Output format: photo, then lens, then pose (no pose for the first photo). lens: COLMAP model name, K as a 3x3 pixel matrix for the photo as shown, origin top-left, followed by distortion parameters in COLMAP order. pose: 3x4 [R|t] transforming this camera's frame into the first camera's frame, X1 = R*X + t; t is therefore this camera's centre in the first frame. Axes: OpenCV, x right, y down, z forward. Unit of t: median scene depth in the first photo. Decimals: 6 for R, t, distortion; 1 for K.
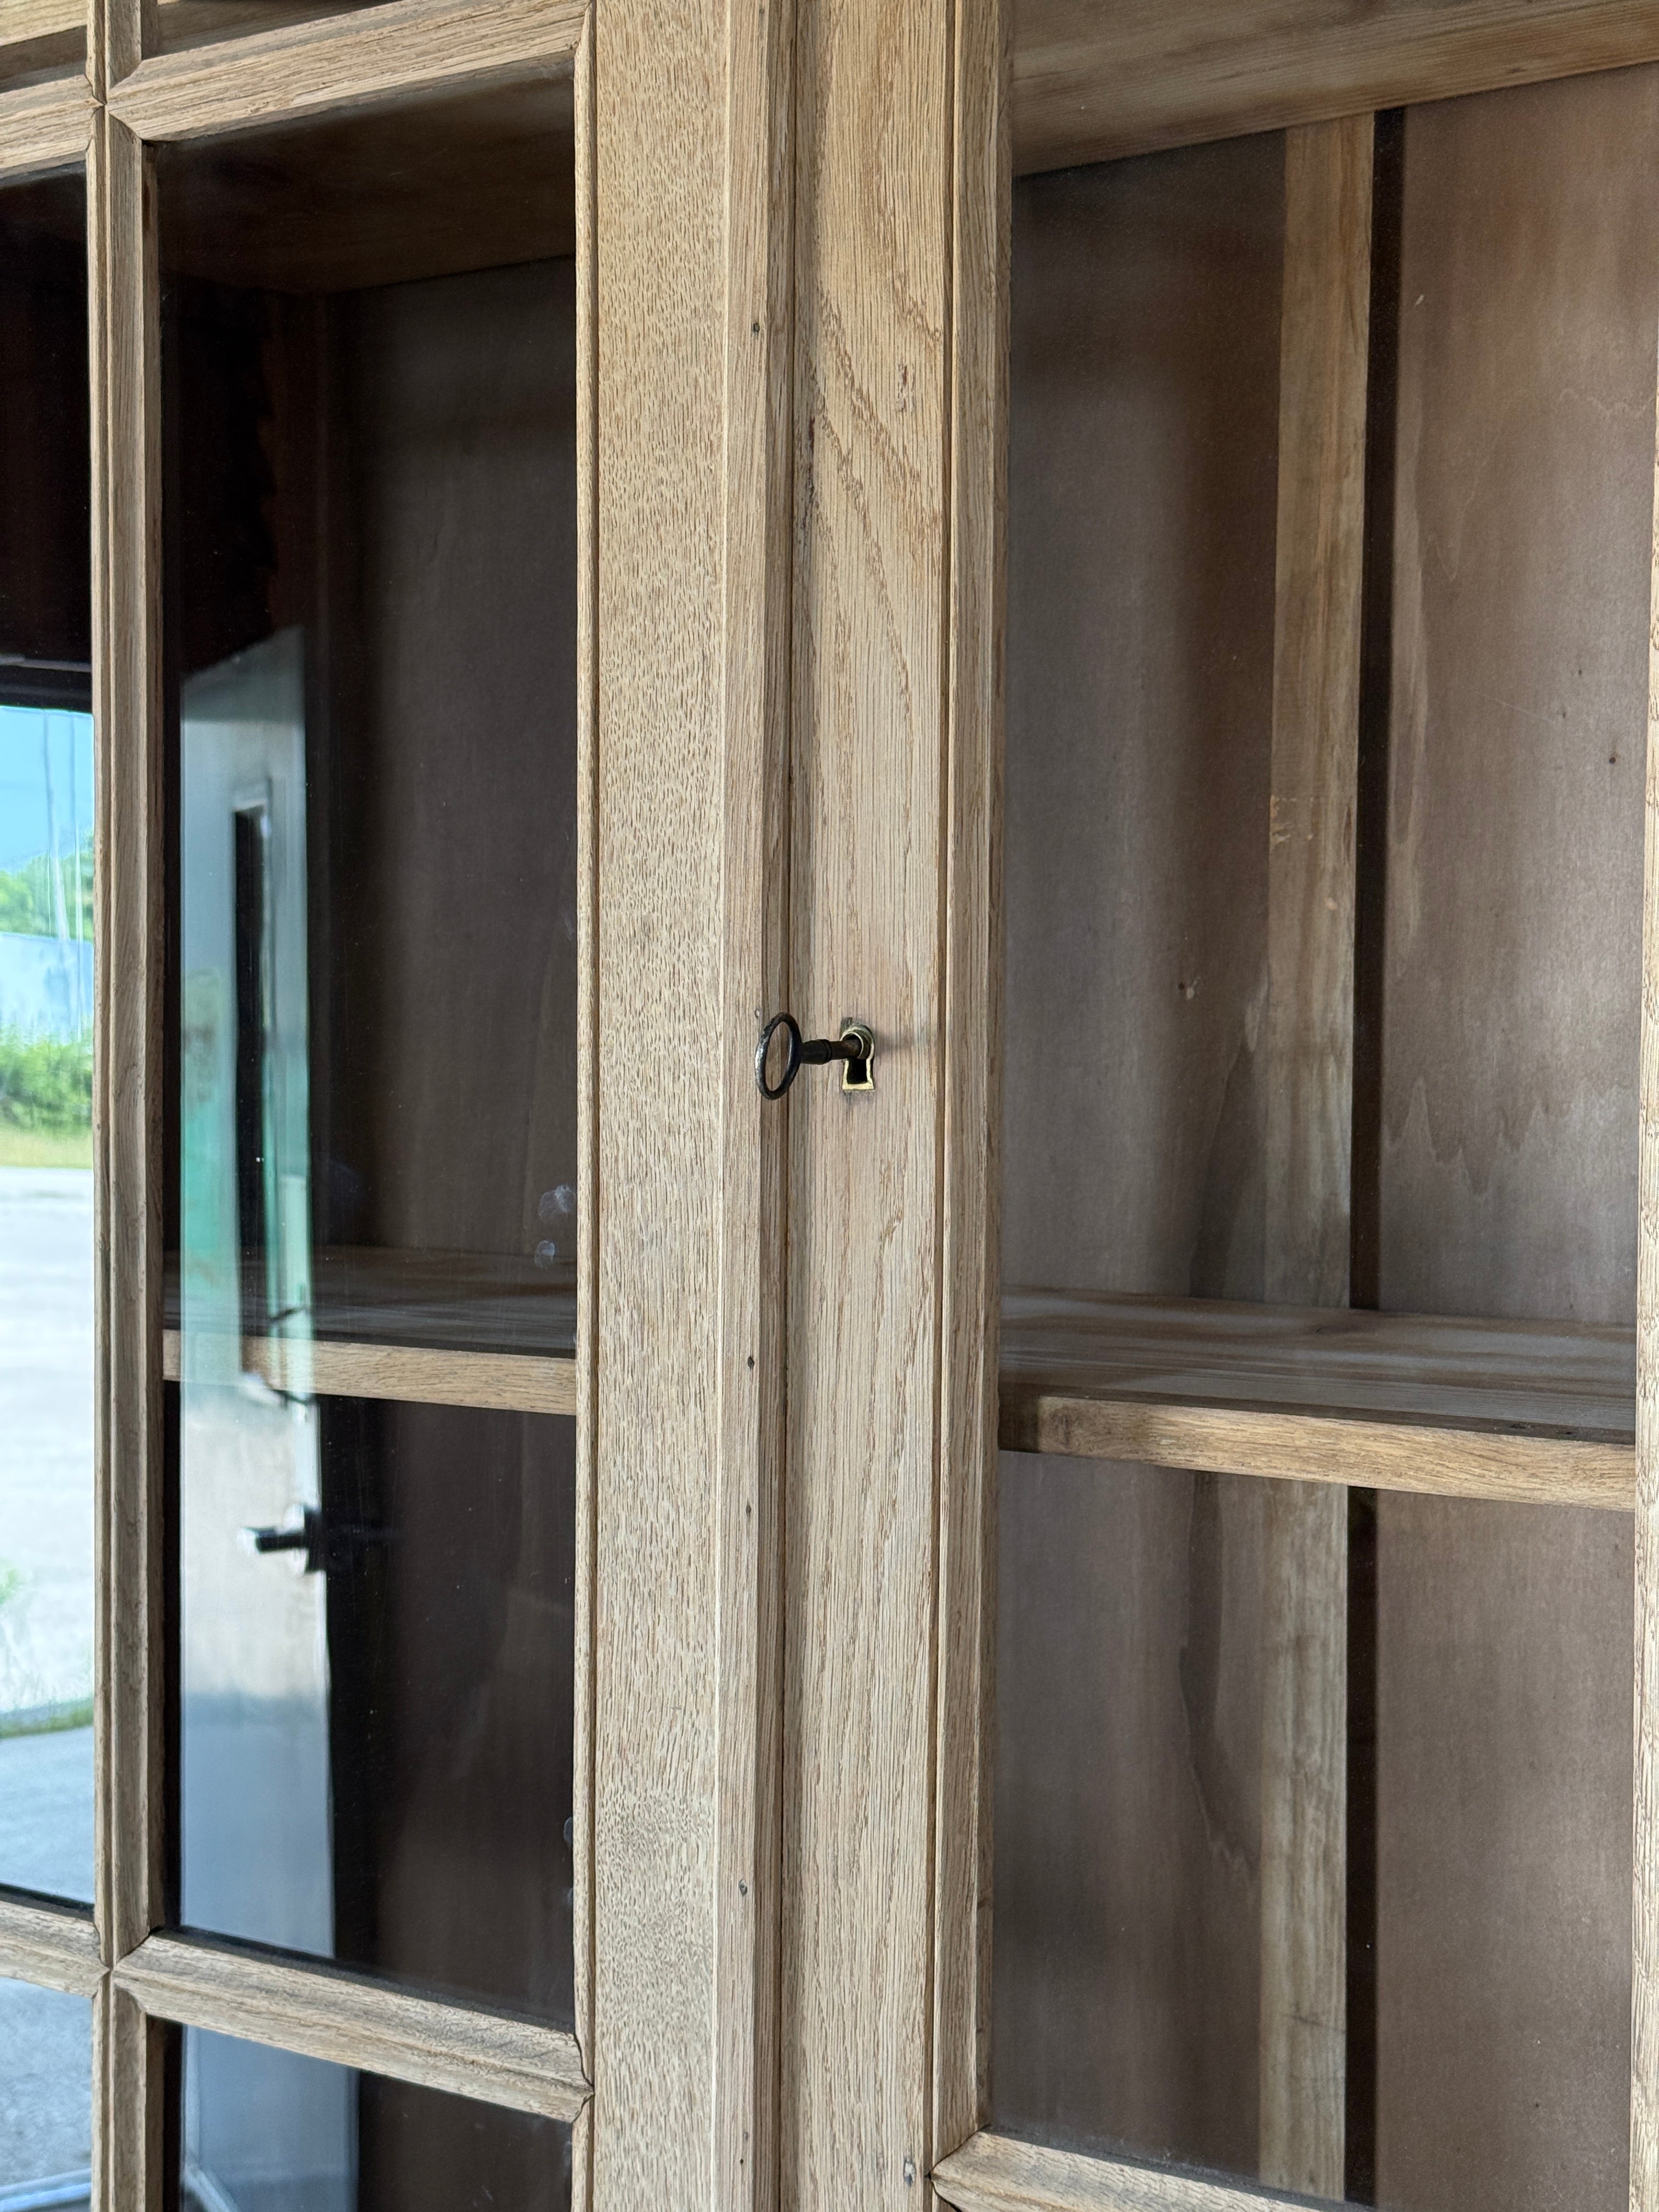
lens RADIAL K [[3148.9, 0, 829.5], [0, 3148.9, 1106.0], [0, 0, 1]] dist [0.144826, -0.011273]
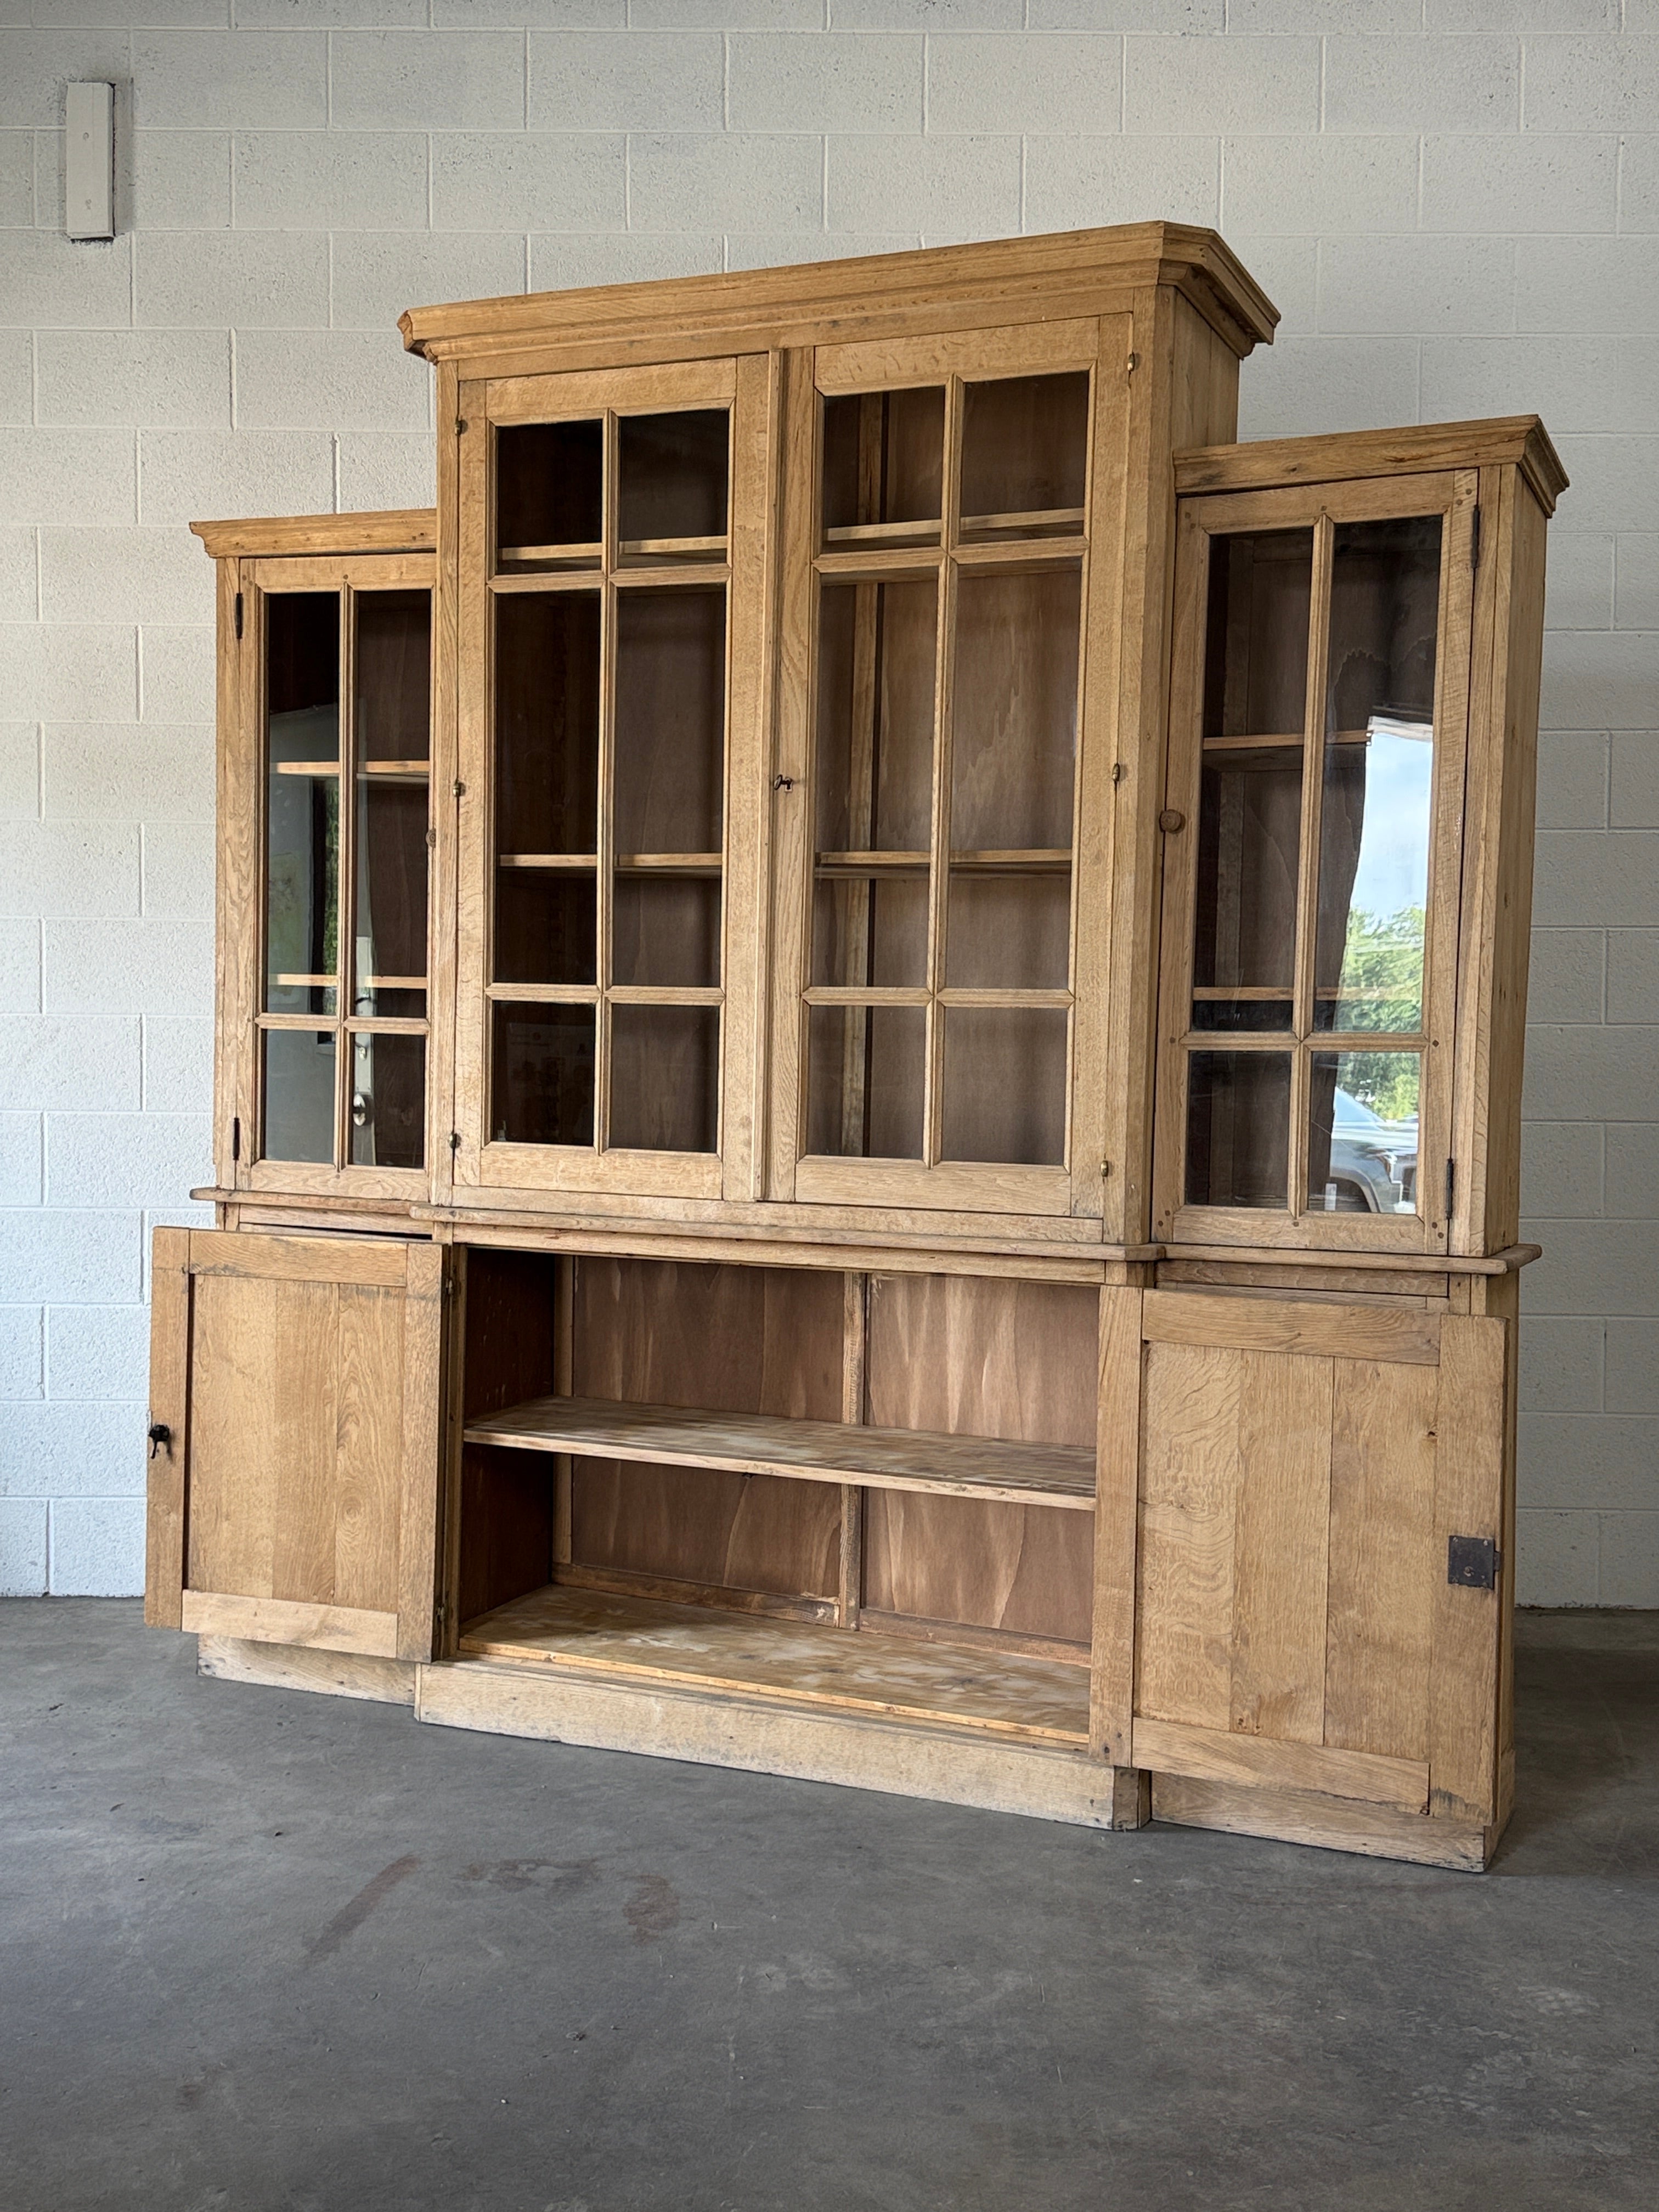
lens RADIAL K [[2347.2, 0, 835.8], [0, 2347.2, 1103.9], [0, 0, 1]] dist [0.222975, -0.486019]
pose [[0.981193, 0.006563, 0.192915, -0.647738], [-0.010664, 0.999738, 0.020230, 0.422533], [-0.192732, -0.021907, 0.981007, -2.782226]]
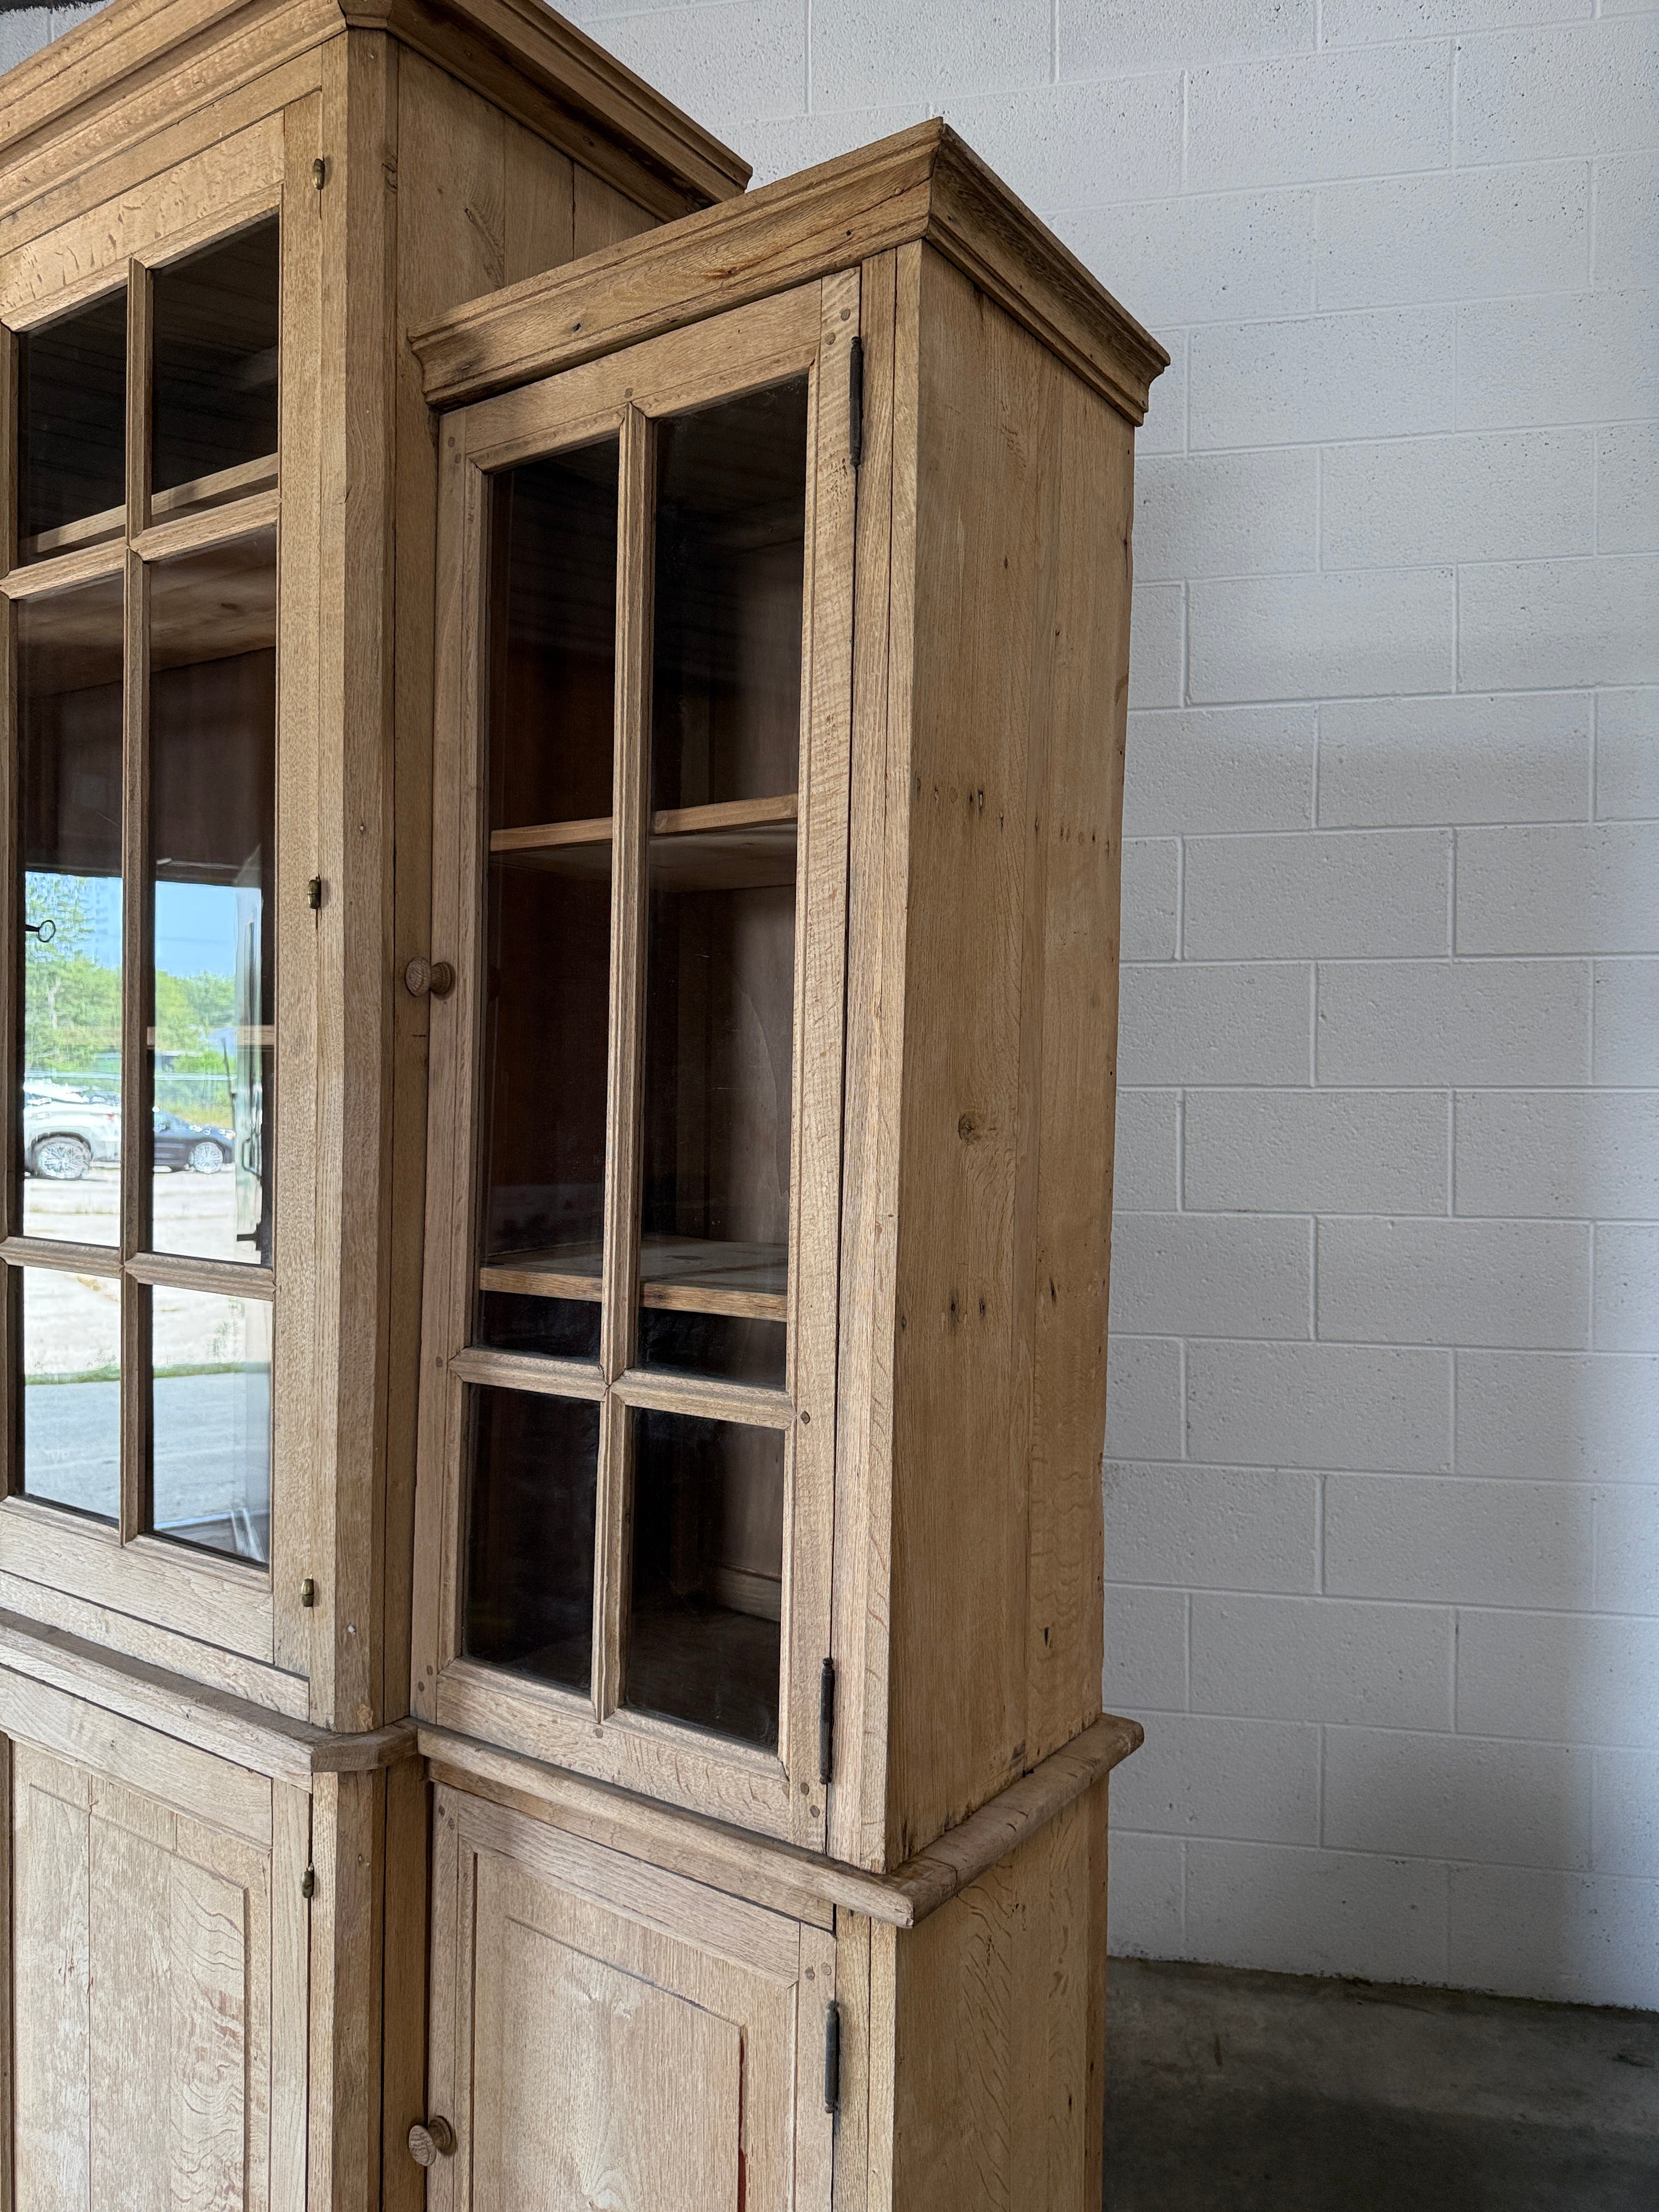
lens RADIAL K [[1573.8, 0, 820.4], [0, 1573.8, 1109.3], [0, 0, 1]] dist [0.070196, -0.099152]
pose [[0.999971, 0.007192, -0.002433, 0.897571], [-0.007167, 0.999926, 0.009779, 0.155928], [0.002504, -0.009762, 0.999949, -0.689939]]
